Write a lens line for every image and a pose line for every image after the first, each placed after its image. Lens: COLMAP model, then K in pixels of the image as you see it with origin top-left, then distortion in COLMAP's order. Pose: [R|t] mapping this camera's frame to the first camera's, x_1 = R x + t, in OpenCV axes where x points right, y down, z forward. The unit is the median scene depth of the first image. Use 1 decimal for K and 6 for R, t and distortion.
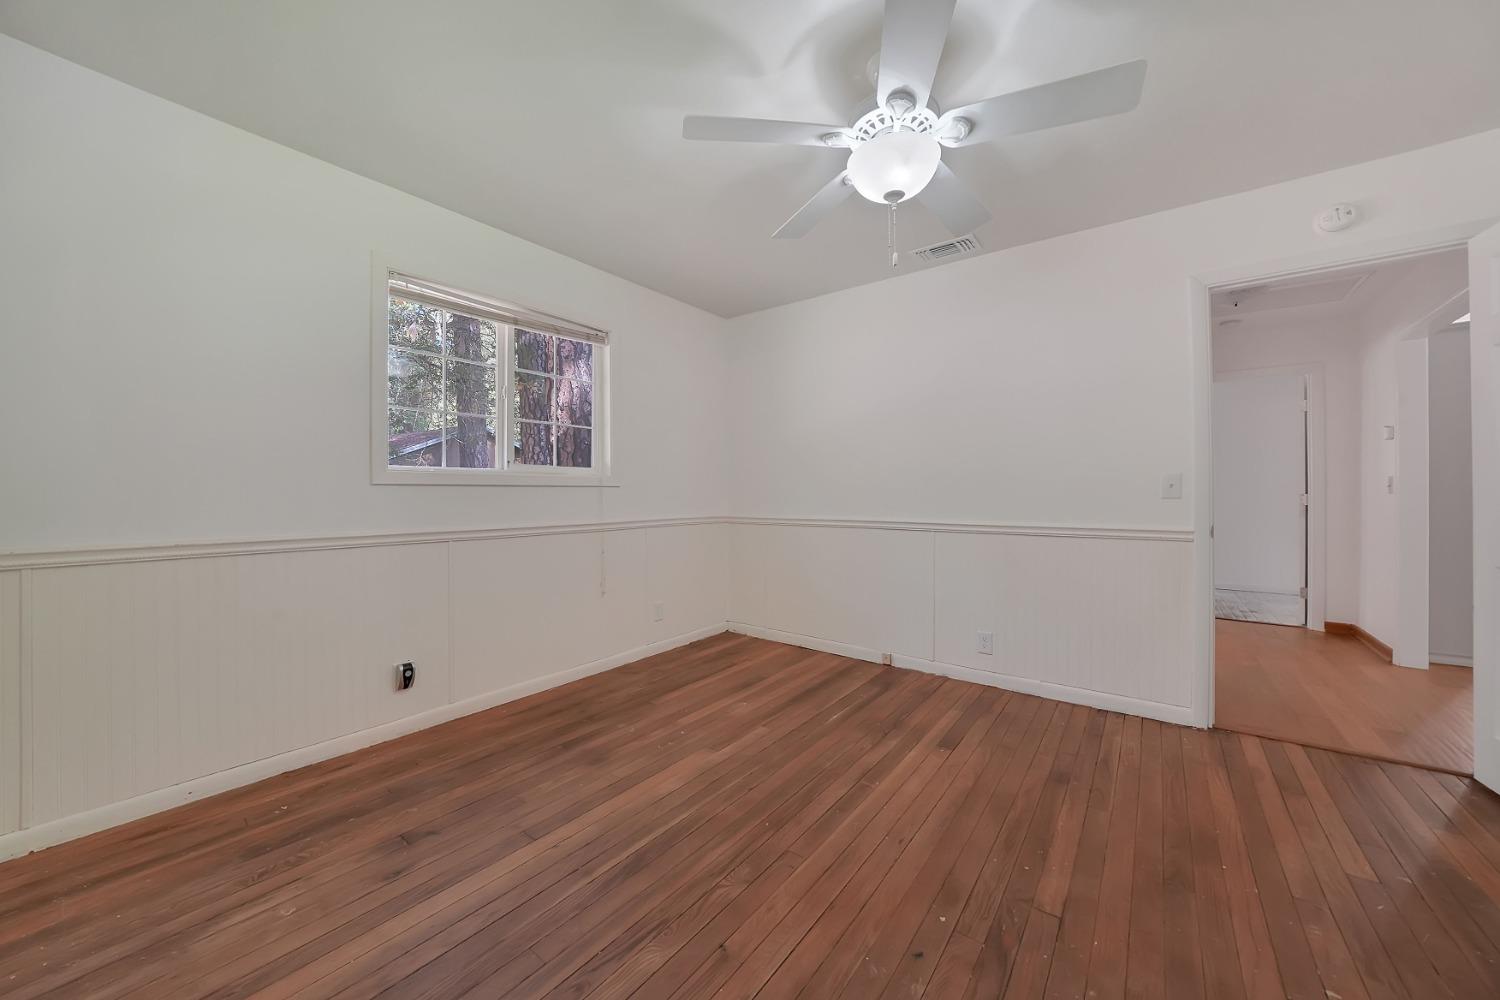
lens RADIAL K [[531.9, 0, 752.4], [0, 531.9, 505.2], [0, 0, 1]] dist [-0.017769, 0.000073]
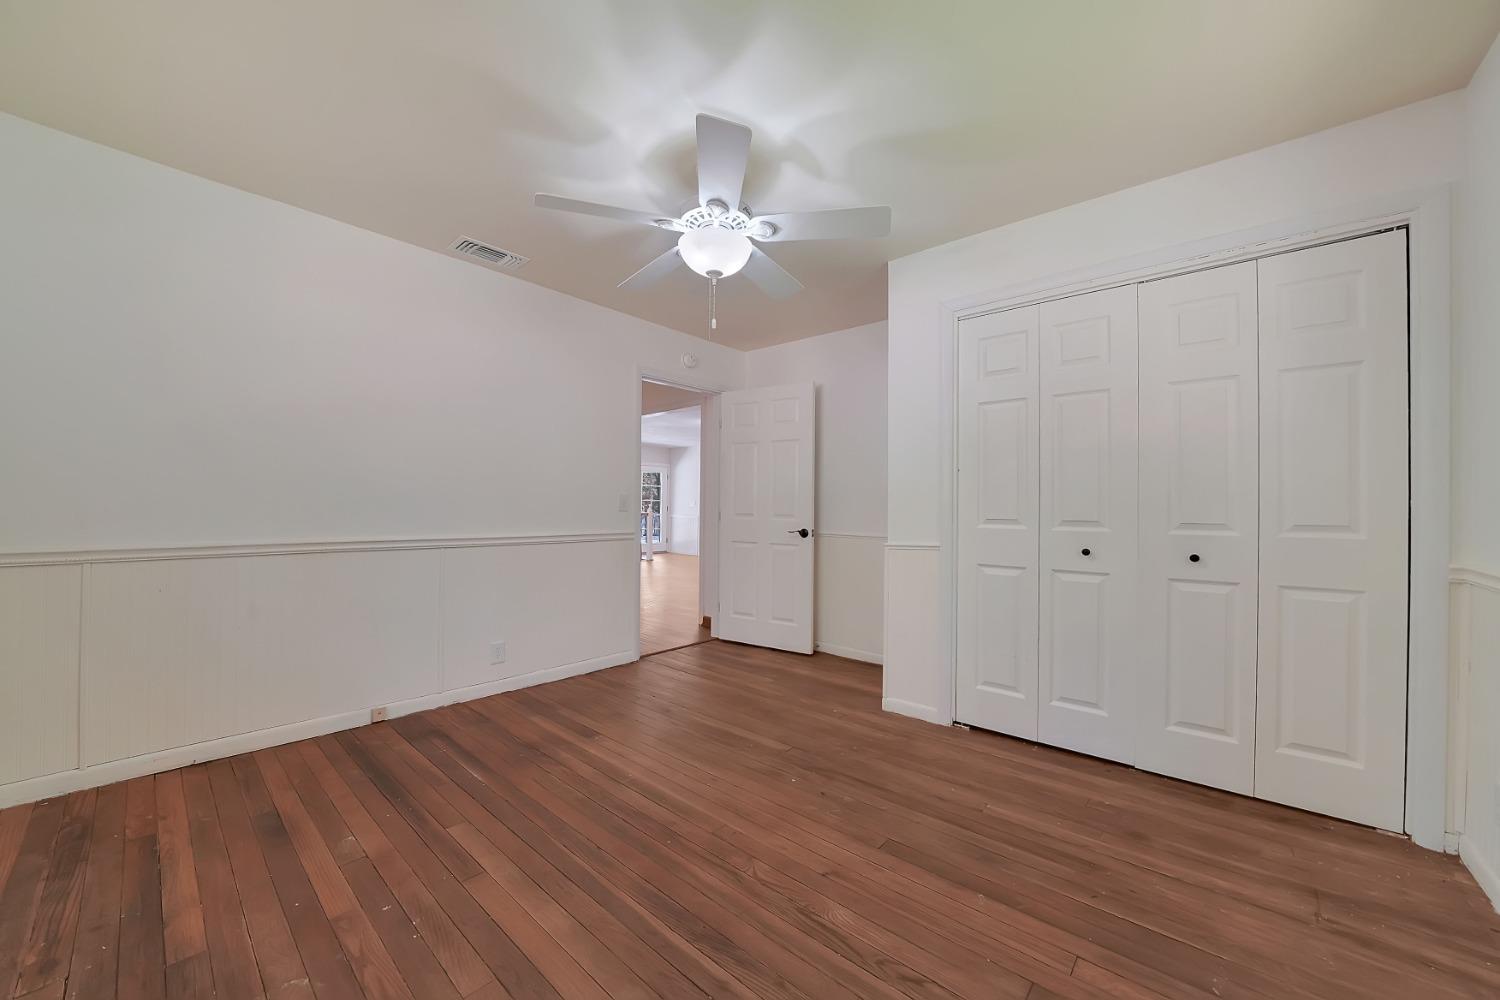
lens RADIAL K [[524.2, 0, 746.2], [0, 524.2, 515.0], [0, 0, 1]] dist [-0.015075, 0.000167]
pose [[0.104316, -0.011953, 0.994472, -0.739802], [0.012896, 0.999860, 0.010665, -0.015535], [-0.994461, 0.011712, 0.104455, 0.598190]]
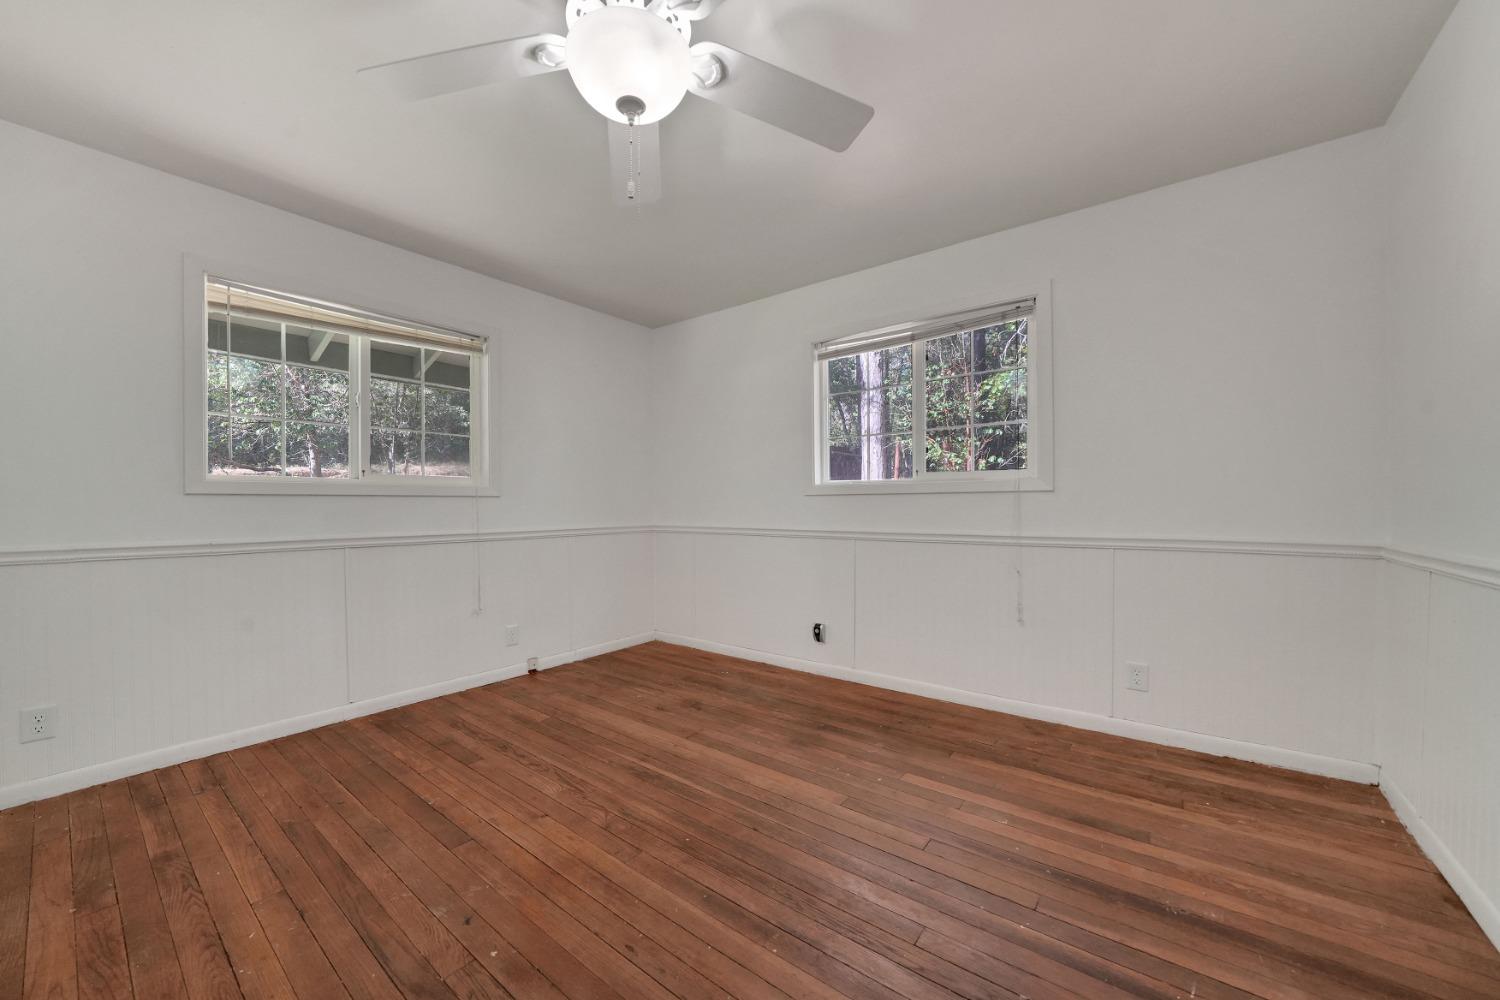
lens RADIAL K [[537.1, 0, 777.0], [0, 537.1, 506.1], [0, 0, 1]] dist [-0.018216, 0.000041]
pose [[0.028486, 0.002097, -0.999592, 0.809781], [-0.016056, 0.999870, 0.001640, -0.011082], [0.999465, 0.016003, 0.028516, 0.903039]]
